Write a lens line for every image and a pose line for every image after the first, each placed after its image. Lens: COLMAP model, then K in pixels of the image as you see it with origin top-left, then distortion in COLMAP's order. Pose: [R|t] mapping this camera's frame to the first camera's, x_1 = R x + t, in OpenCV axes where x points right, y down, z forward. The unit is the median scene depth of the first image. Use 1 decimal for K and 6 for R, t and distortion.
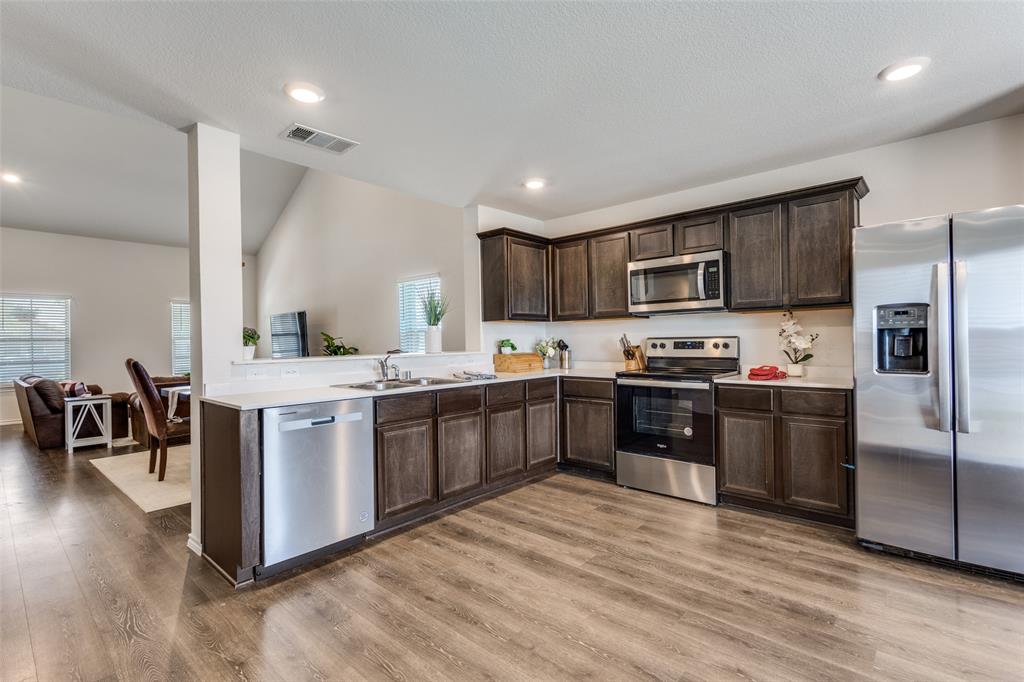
lens RADIAL K [[468.4, 0, 507.8], [0, 468.4, 341.4], [0, 0, 1]] dist [0.015178, -0.001986]
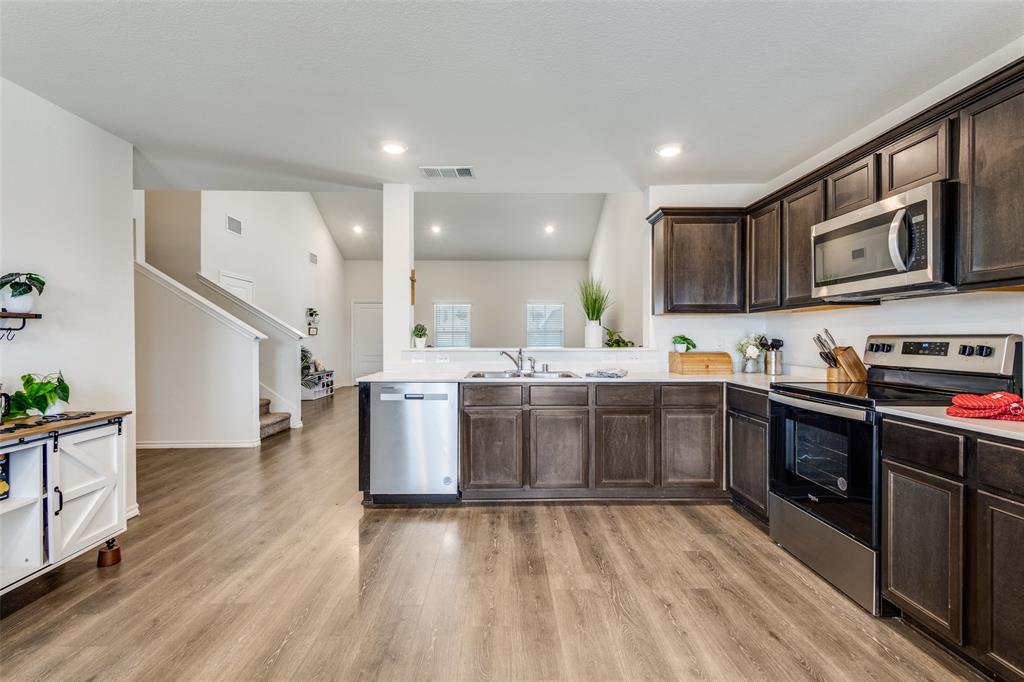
lens RADIAL K [[468.4, 0, 511.0], [0, 468.4, 339.3], [0, 0, 1]] dist [0.015178, -0.001986]
pose [[0.678855, 0.018103, -0.734049, 0.530824], [-0.011014, 0.999835, 0.014471, -0.007188], [0.734189, -0.001739, 0.678943, 0.234917]]
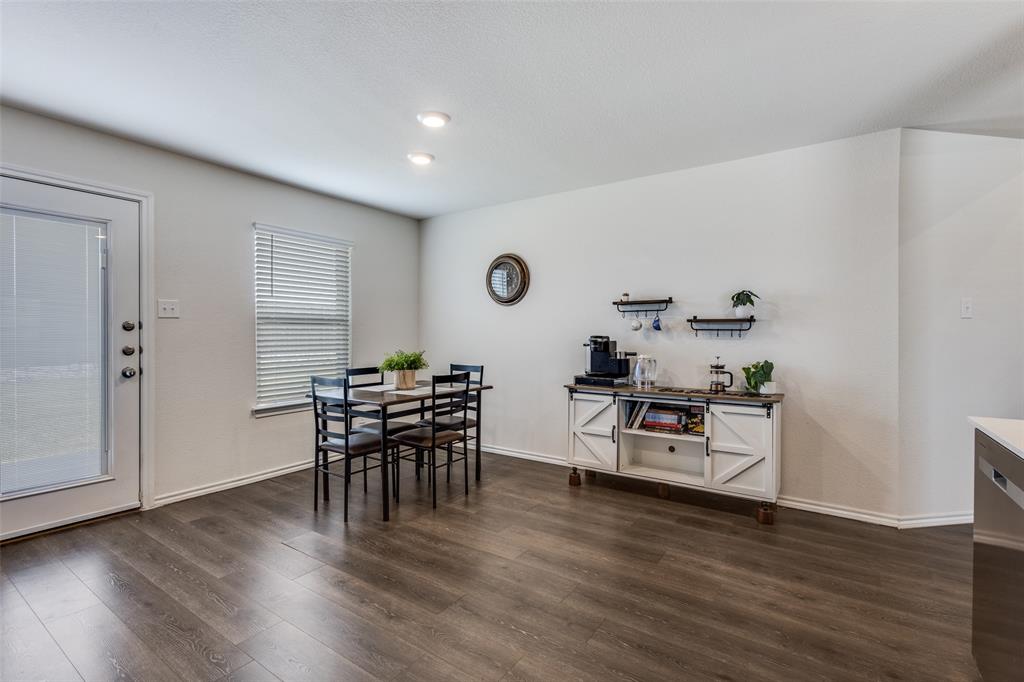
lens RADIAL K [[468.4, 0, 511.2], [0, 468.4, 340.7], [0, 0, 1]] dist [0.015178, -0.001986]
pose [[-0.992315, 0.017268, -0.122523, 0.158627], [0.015572, 0.999769, 0.014787, -0.003030], [0.122750, 0.012766, -0.992356, 1.068274]]
